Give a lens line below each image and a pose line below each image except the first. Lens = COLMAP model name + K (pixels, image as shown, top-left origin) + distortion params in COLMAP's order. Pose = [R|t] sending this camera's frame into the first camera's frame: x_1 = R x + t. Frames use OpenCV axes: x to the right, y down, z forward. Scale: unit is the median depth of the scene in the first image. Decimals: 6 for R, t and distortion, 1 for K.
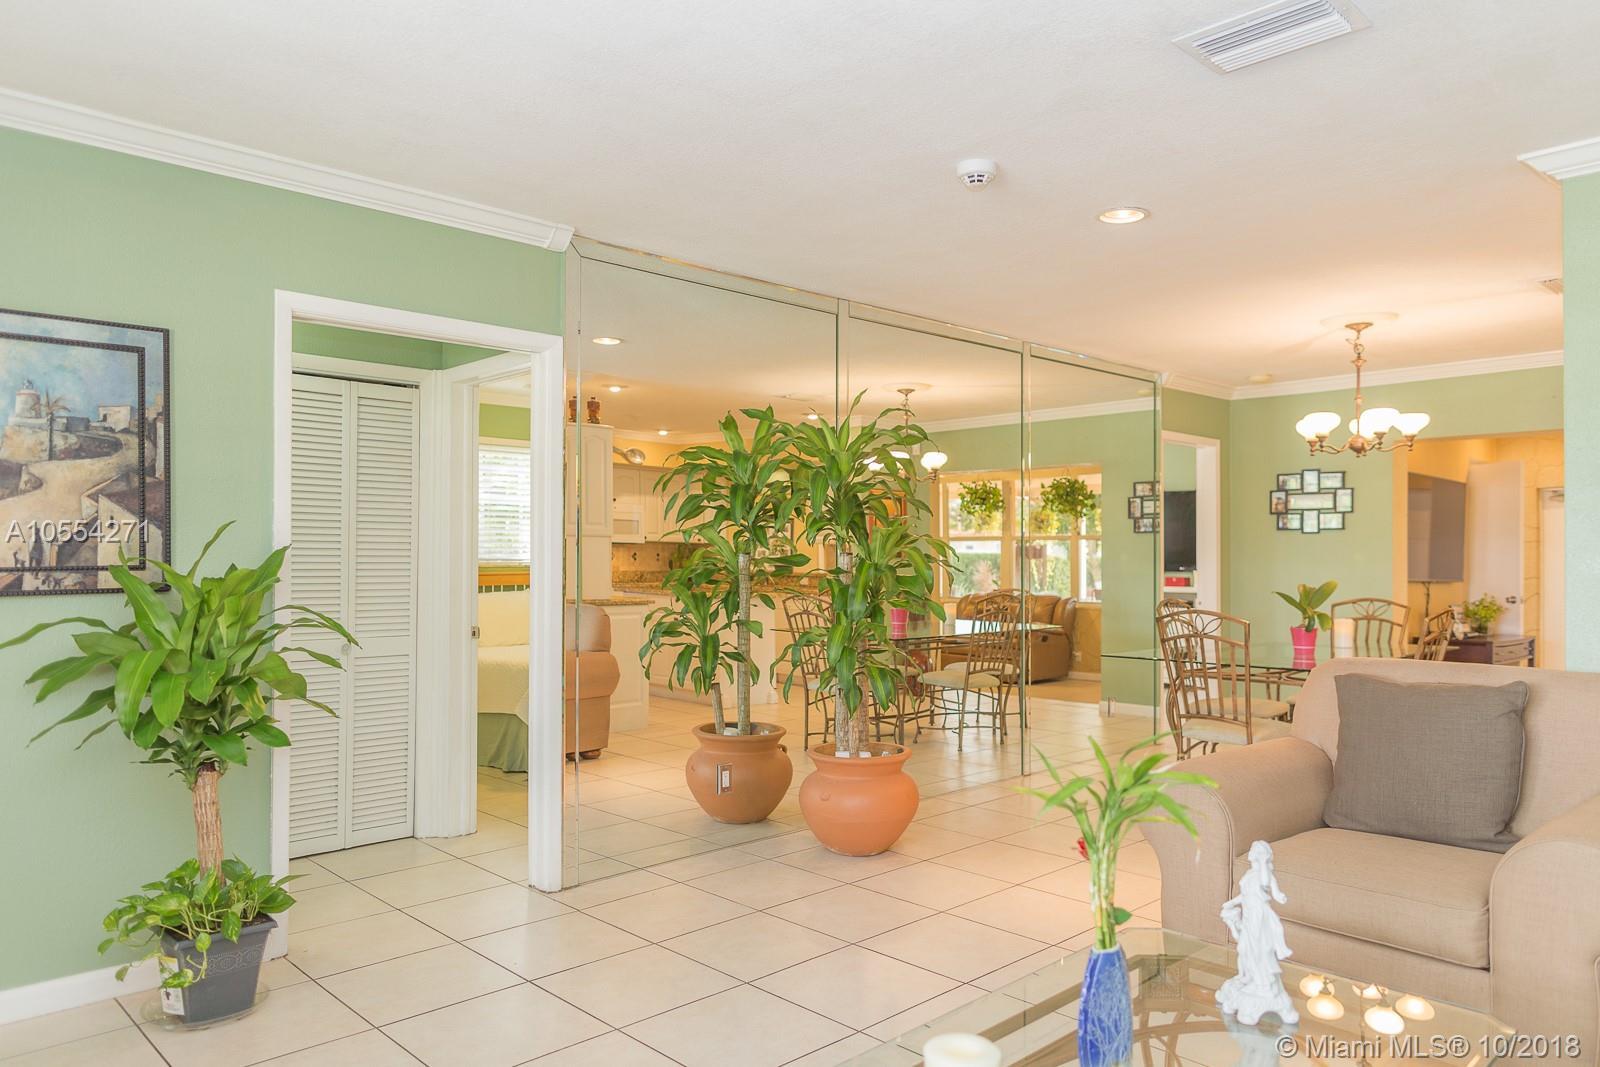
lens RADIAL K [[1086.5, 0, 800.0], [0, 1086.5, 533.5], [0, 0, 1]] dist [0.000218, -0.000144]
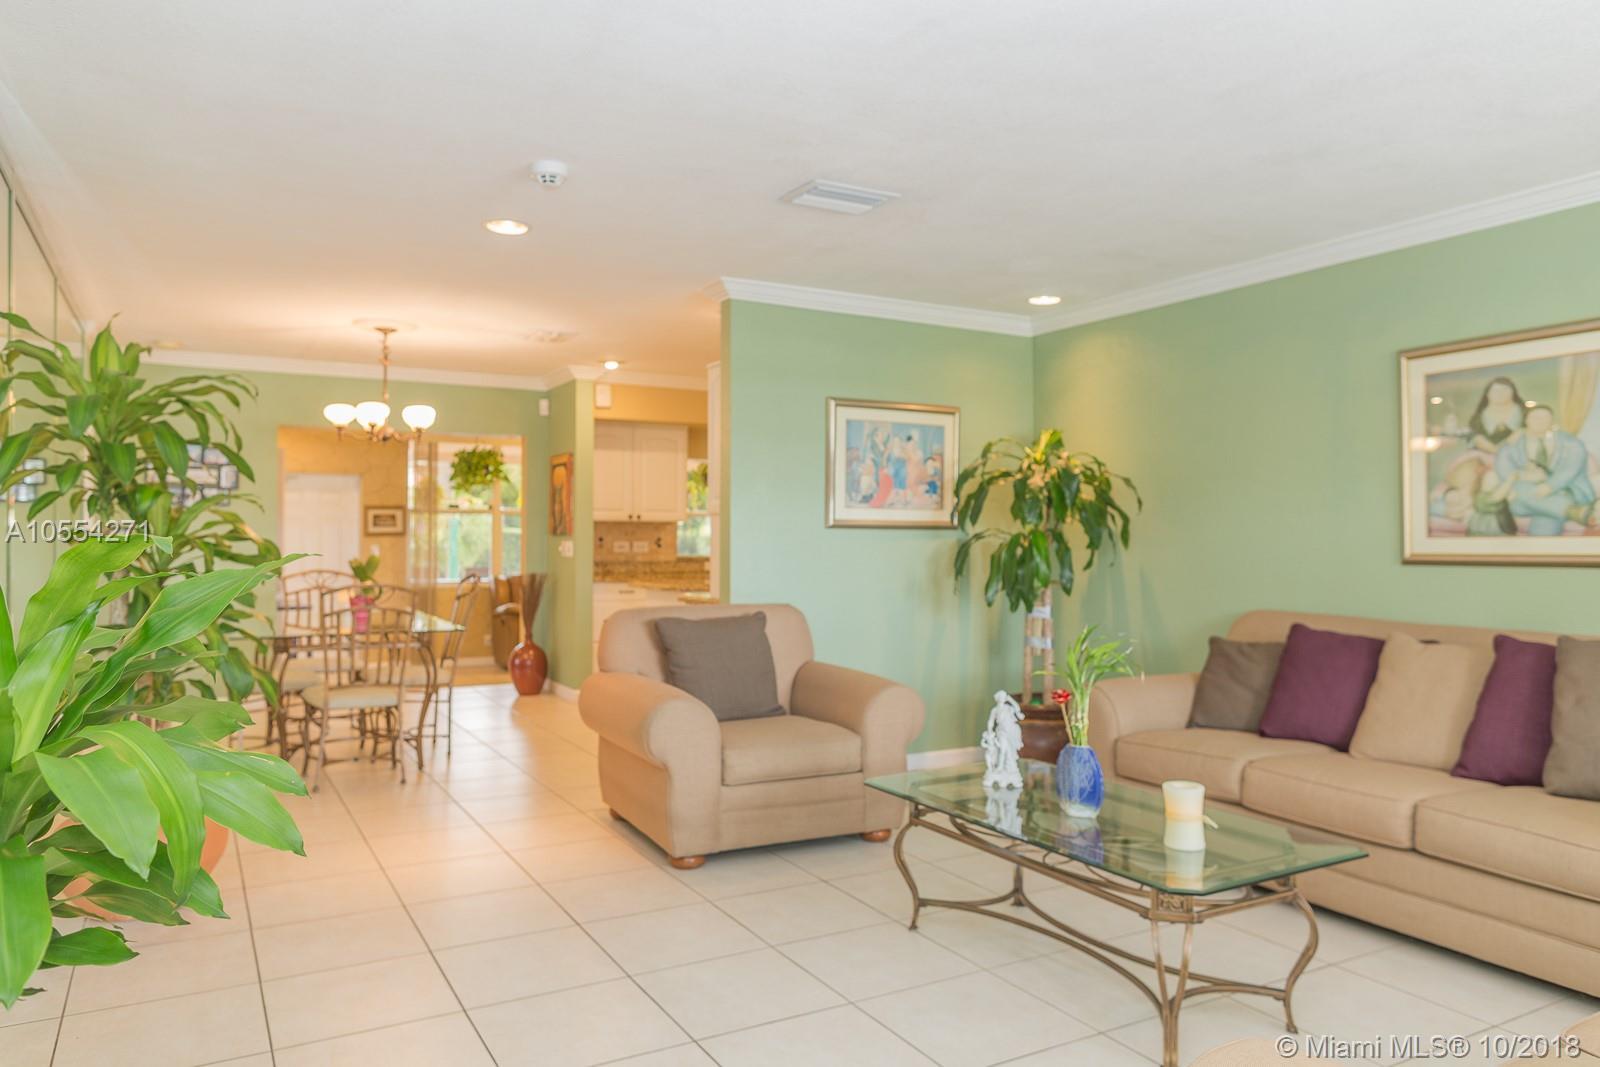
lens RADIAL K [[1086.5, 0, 800.0], [0, 1086.5, 533.5], [0, 0, 1]] dist [0.000218, -0.000144]
pose [[0.248789, -0.001965, 0.968556, -0.227225], [-0.024351, 0.999669, 0.008283, 0.001099], [-0.968251, -0.025646, 0.248659, 0.138165]]
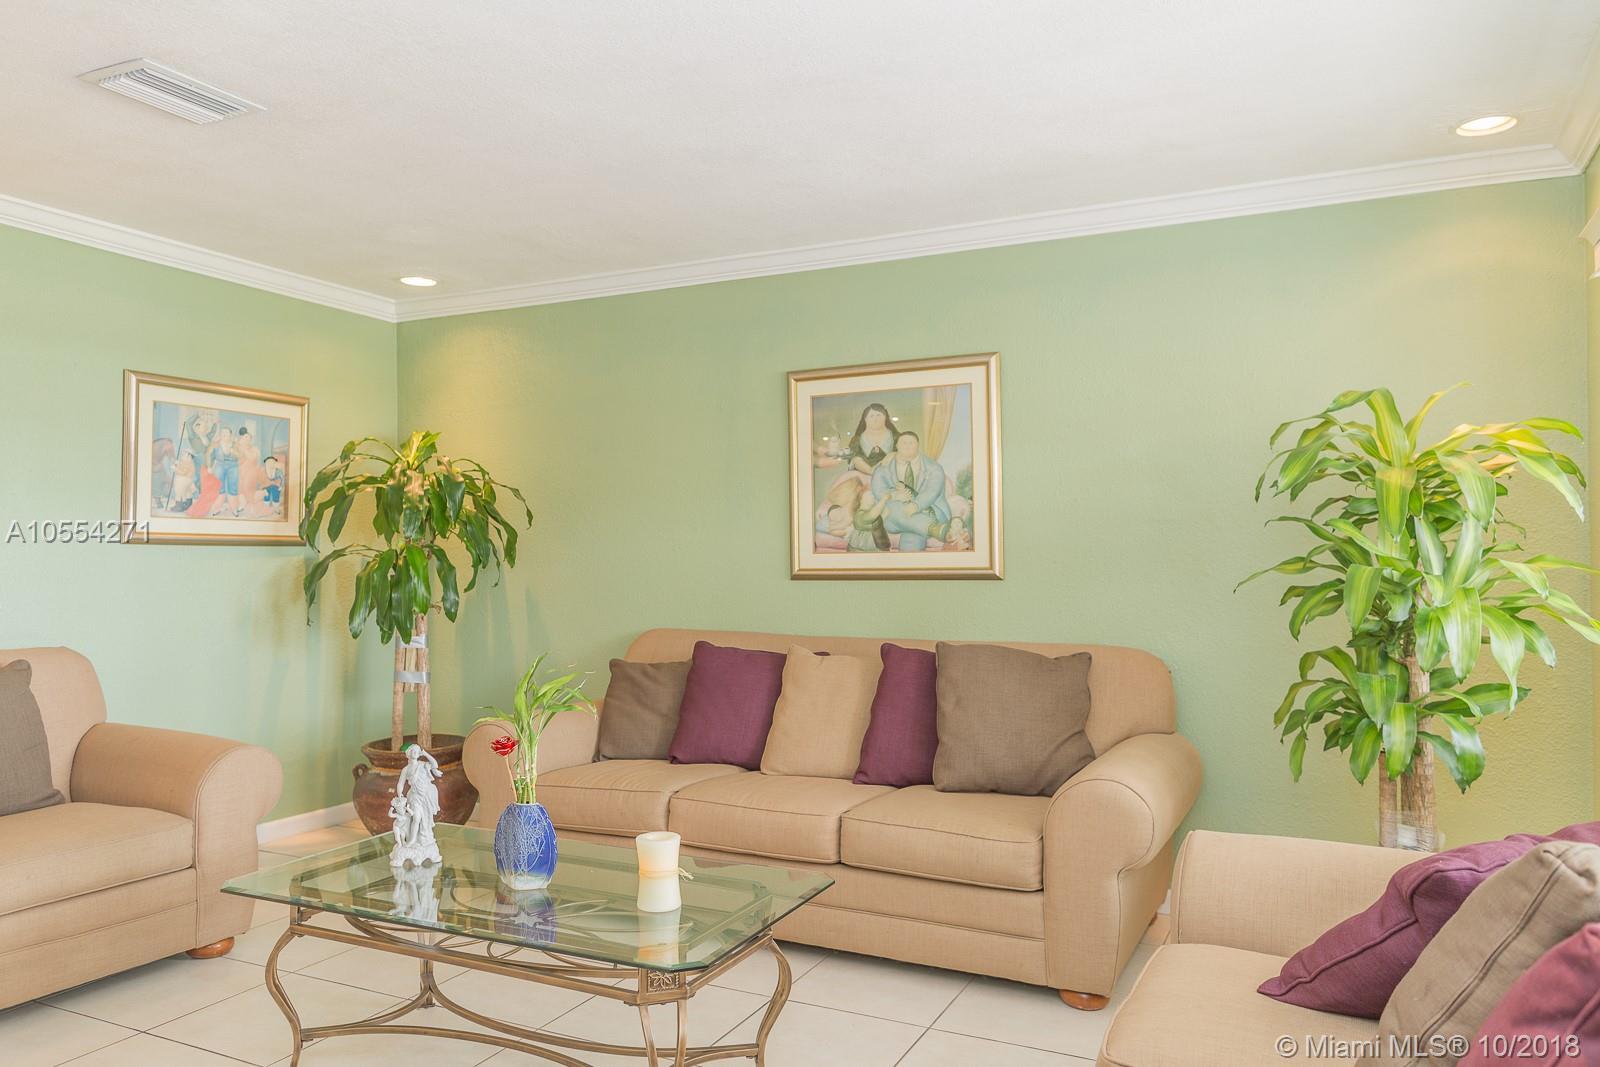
lens RADIAL K [[1116.4, 0, 789.9], [0, 1116.4, 531.6], [0, 0, 1]] dist [0.015768, -0.003243]
pose [[-0.344847, 0.015613, 0.938529, -0.182709], [-0.022699, 0.999431, -0.024966, 0.002874], [-0.938385, -0.029913, -0.344296, 0.168586]]
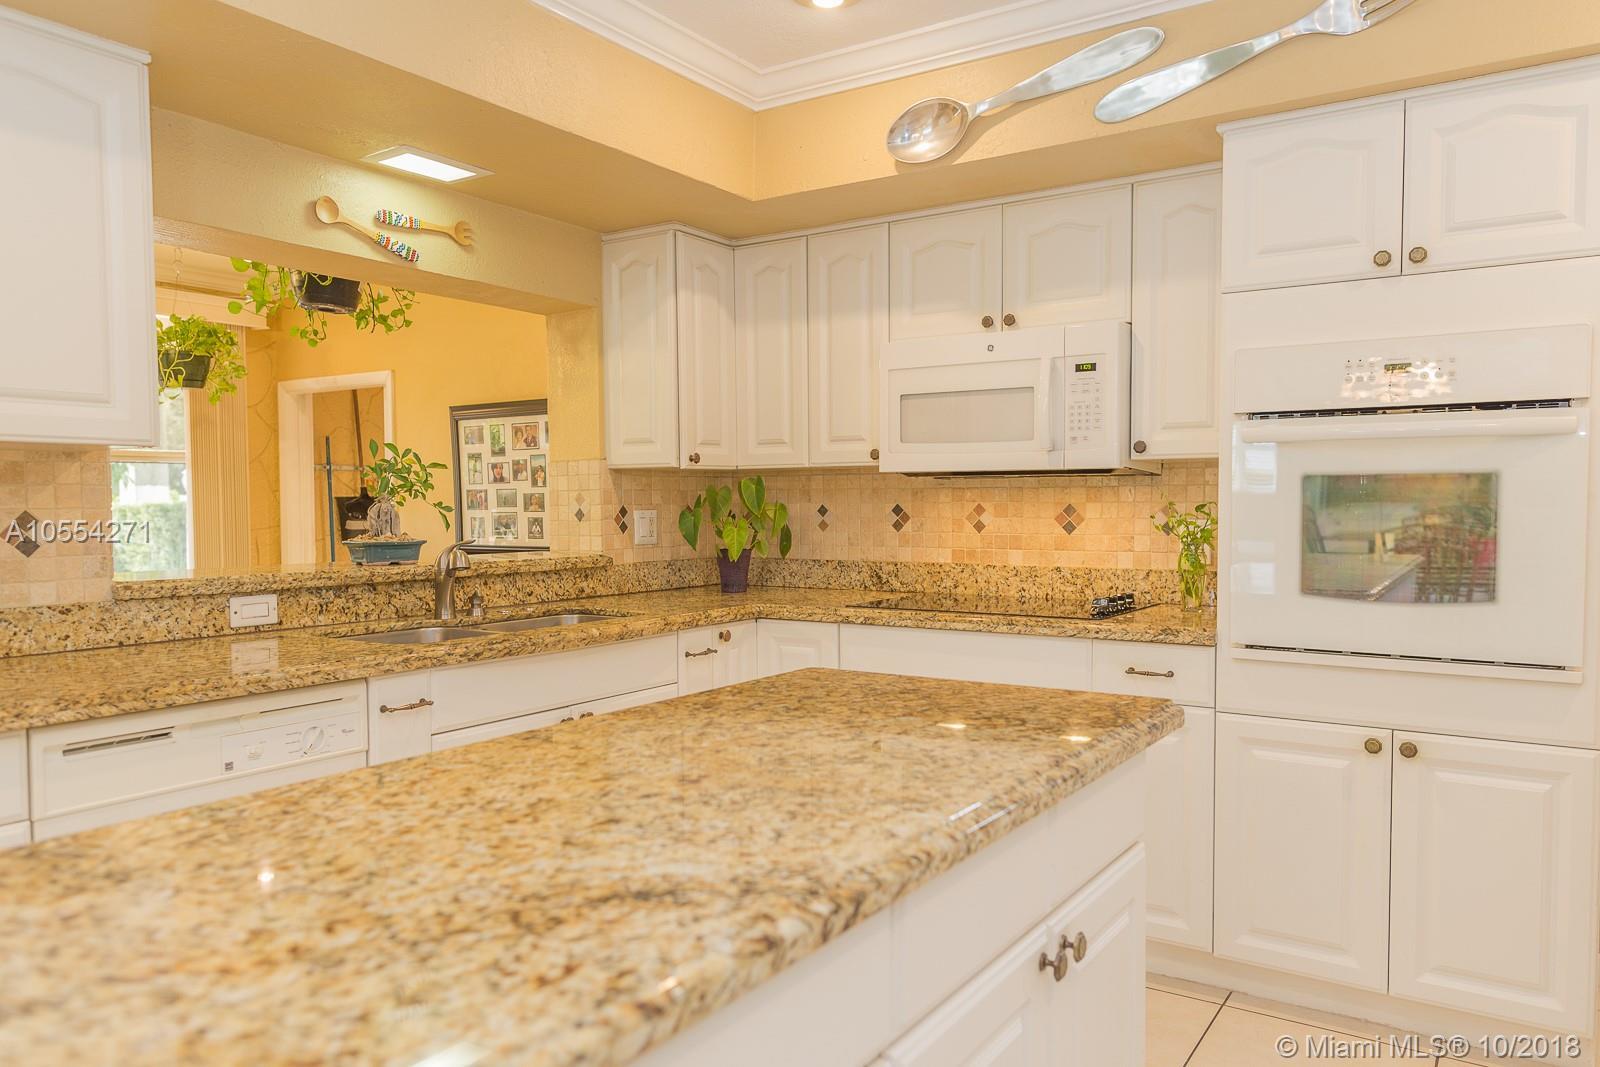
lens RADIAL K [[1116.3, 0, 798.8], [0, 1116.3, 551.8], [0, 0, 1]] dist [0.009319, -0.002653]
pose [[-0.219109, -0.047208, 0.974558, 0.271344], [-0.017481, 0.998858, 0.044455, 0.008368], [-0.975544, -0.007296, -0.219684, 0.336453]]
